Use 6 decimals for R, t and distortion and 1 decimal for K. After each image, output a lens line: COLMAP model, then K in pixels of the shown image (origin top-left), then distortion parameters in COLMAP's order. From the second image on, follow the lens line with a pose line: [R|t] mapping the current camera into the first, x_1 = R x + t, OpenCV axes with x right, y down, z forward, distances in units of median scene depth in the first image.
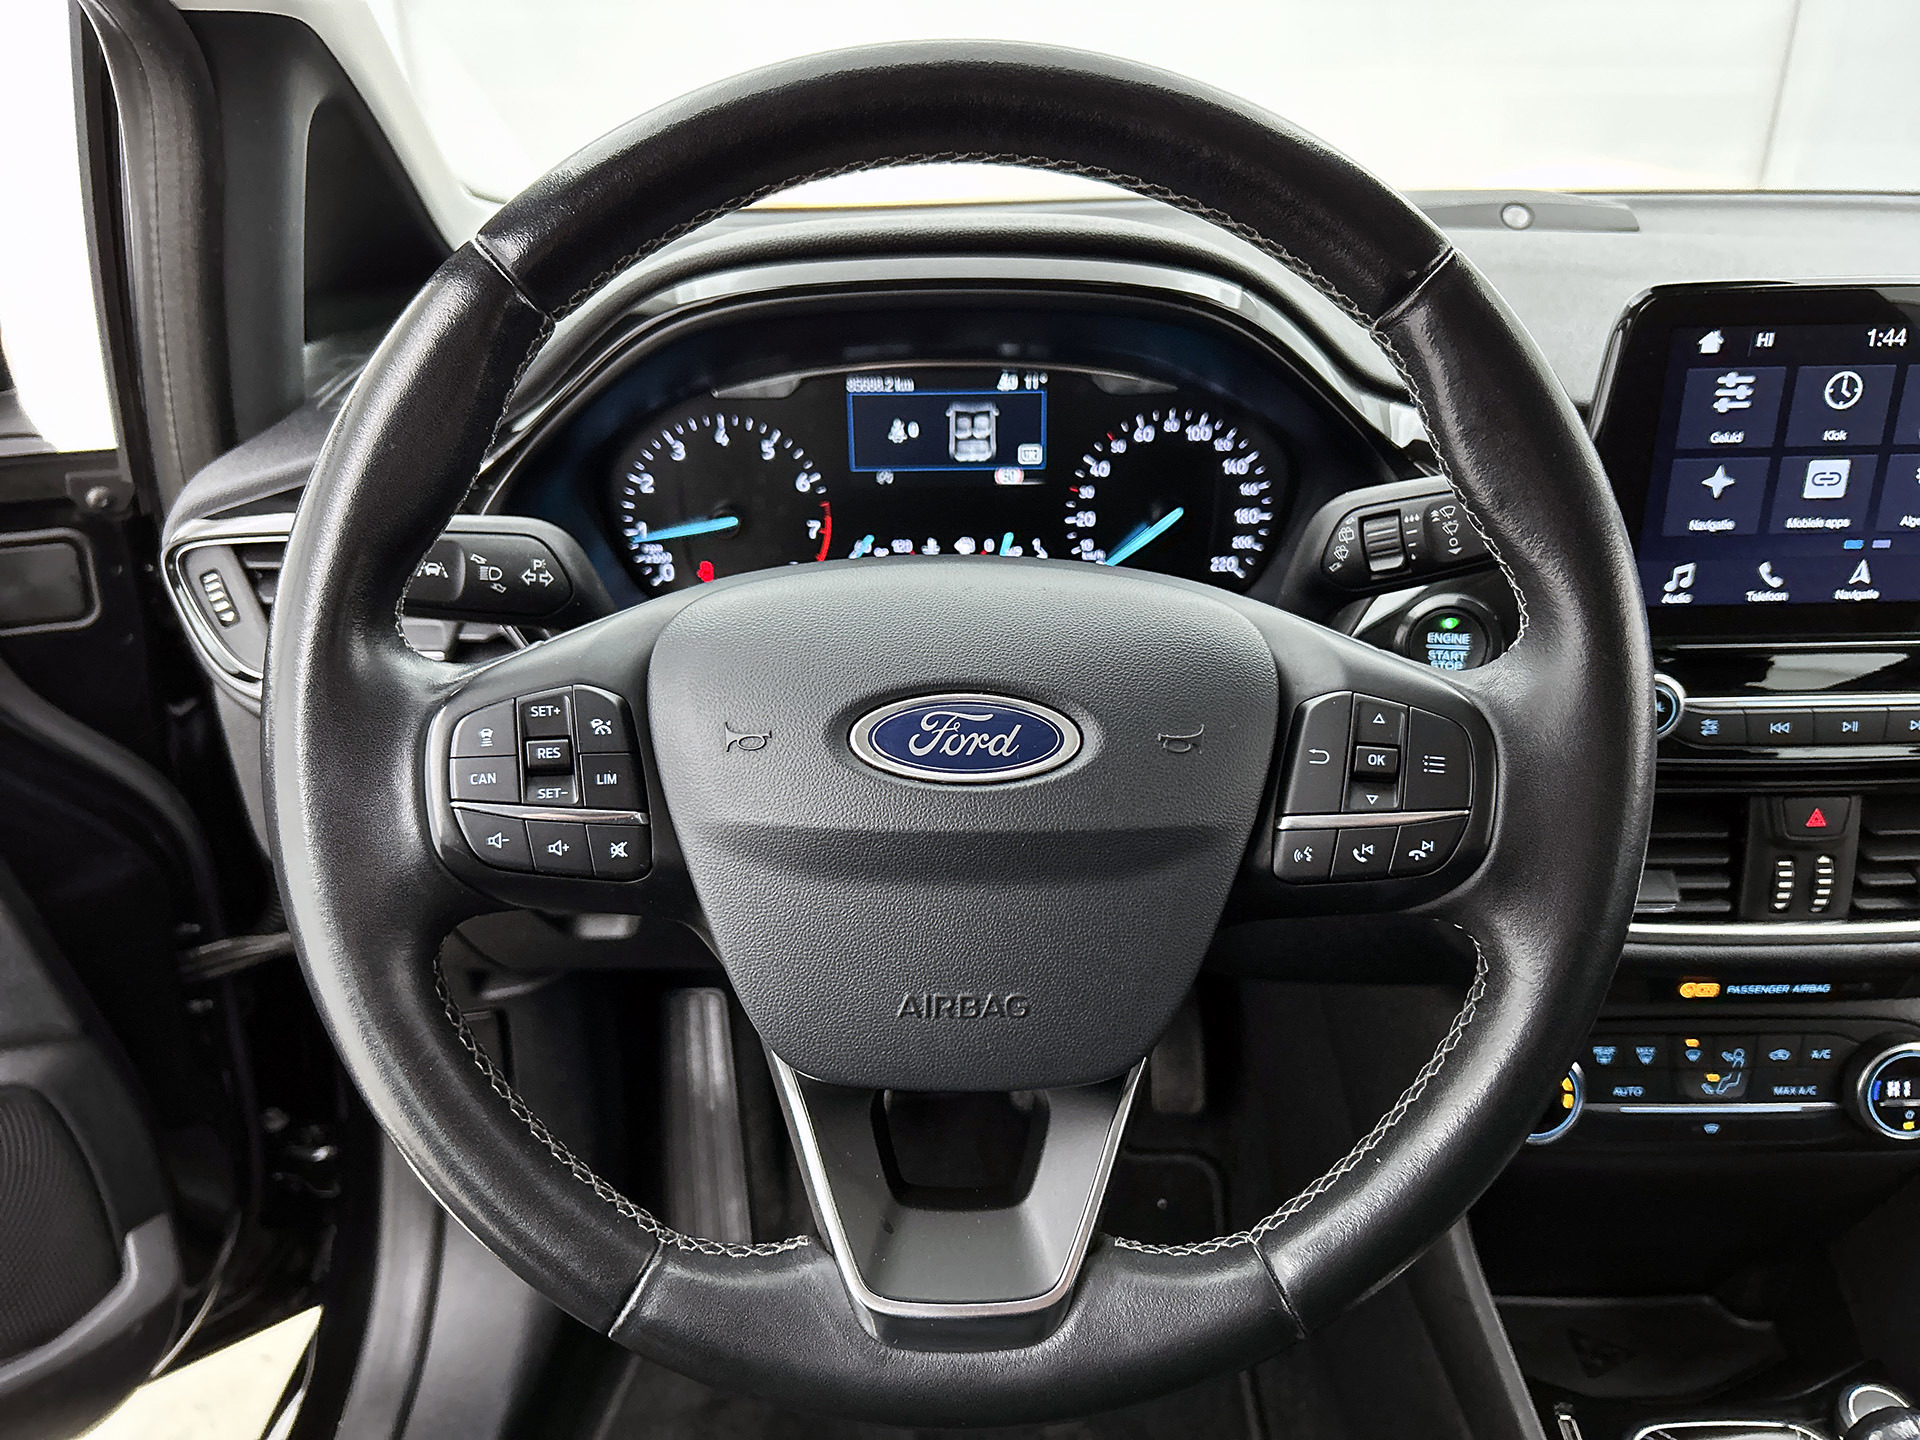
lens RADIAL K [[1453.9, 0, 960.0], [0, 1453.9, 720.0], [0, 0, 1]] dist [0.035732, -0.051377]
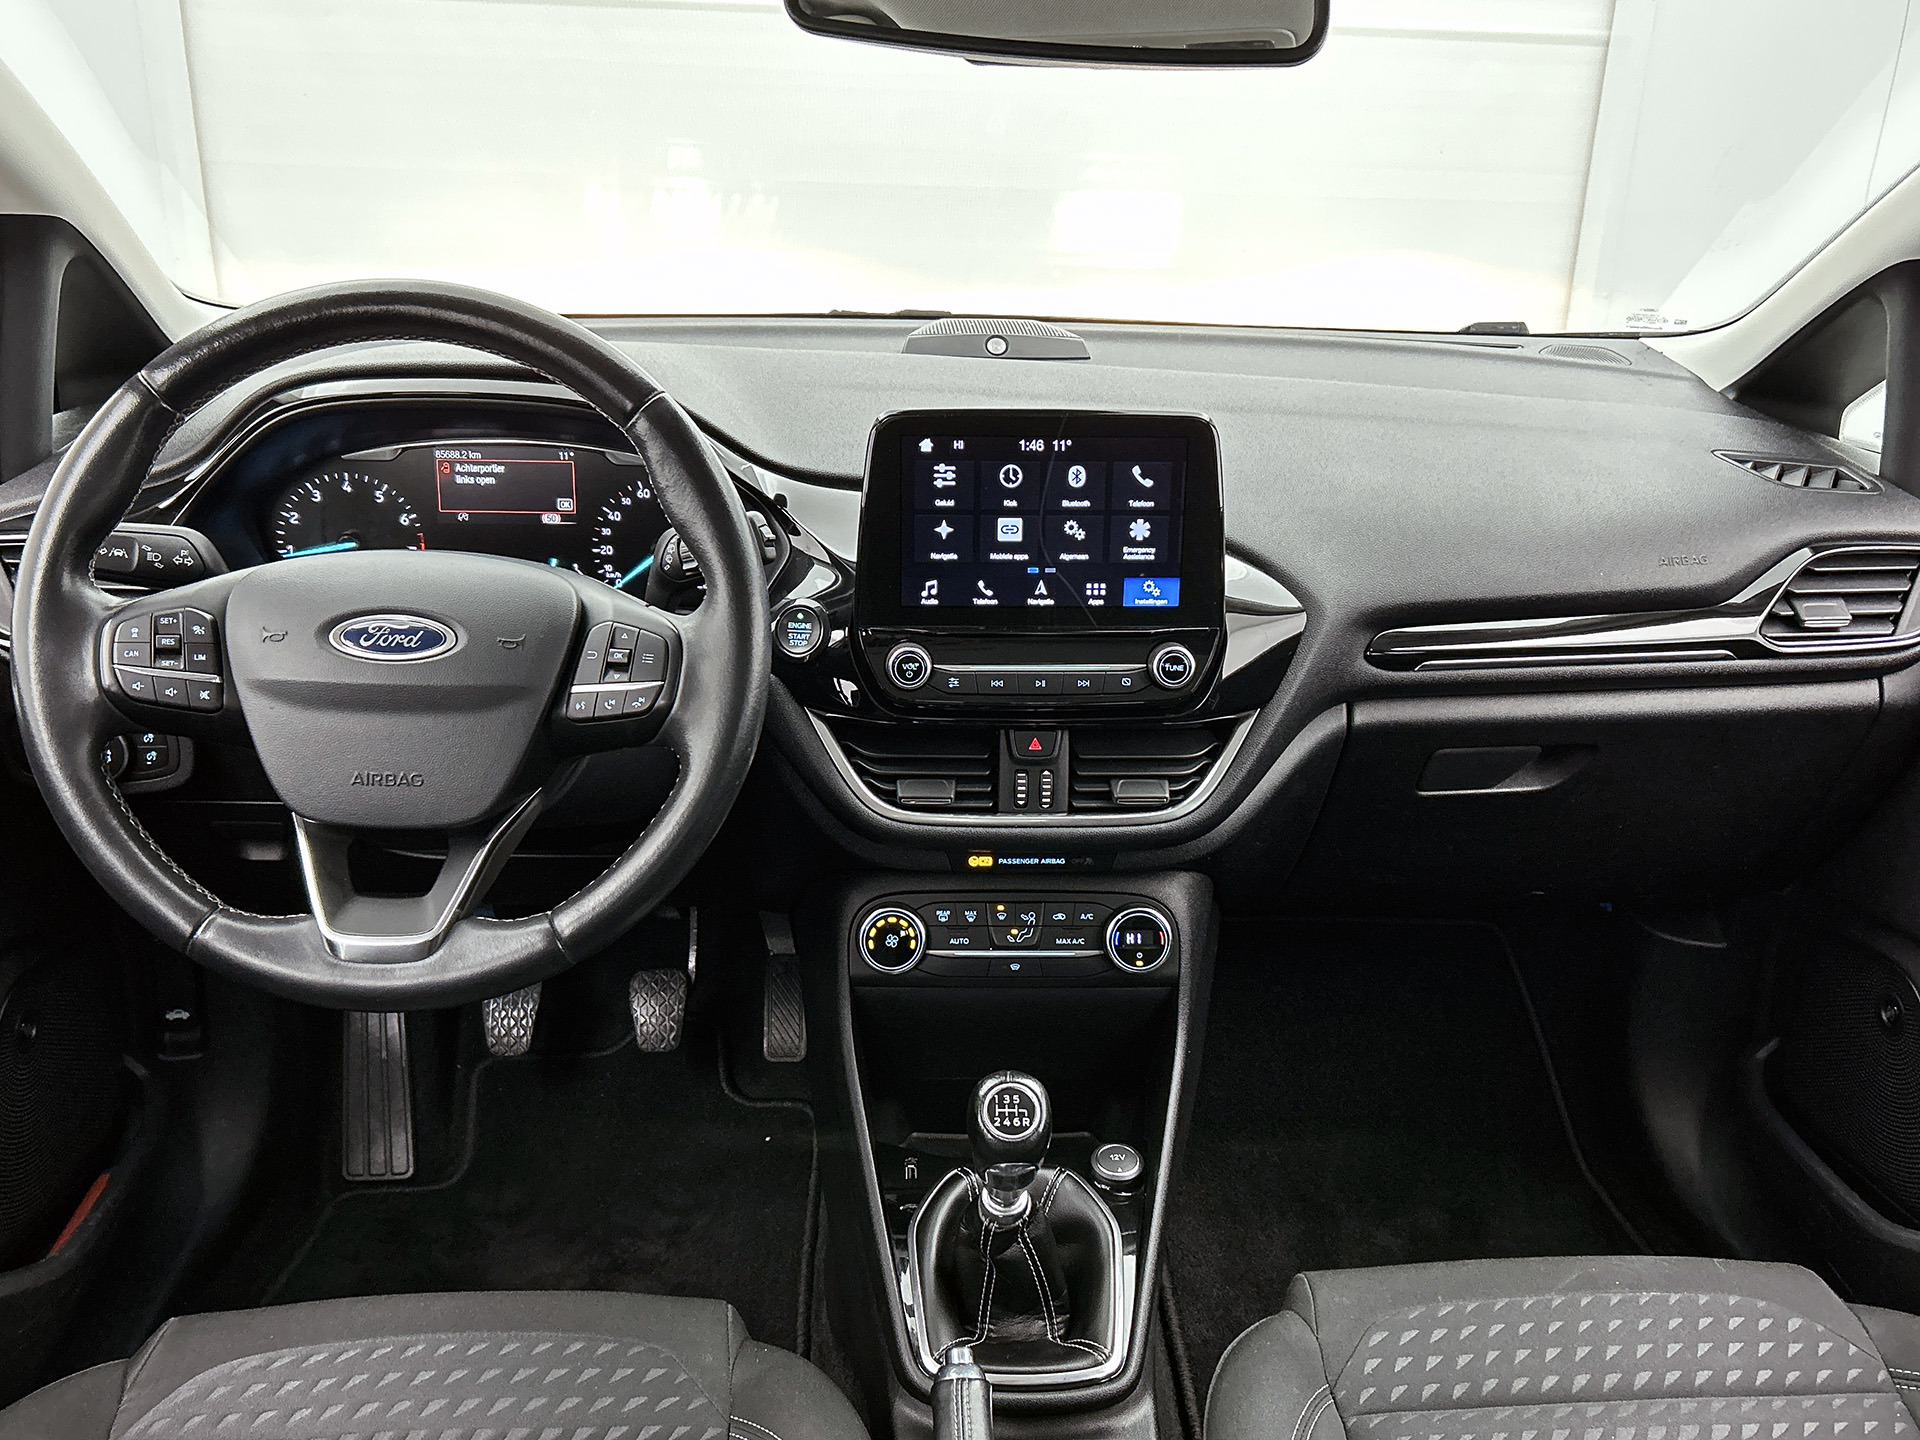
lens RADIAL K [[1724.3, 0, 968.8], [0, 1724.3, 729.1], [0, 0, 1]] dist [0.098017, -0.167807]
pose [[0.998151, 0.017643, 0.058168, 0.446899], [-0.013546, 0.997448, -0.070094, 0.200548], [-0.059256, 0.069177, 0.995843, -0.937792]]
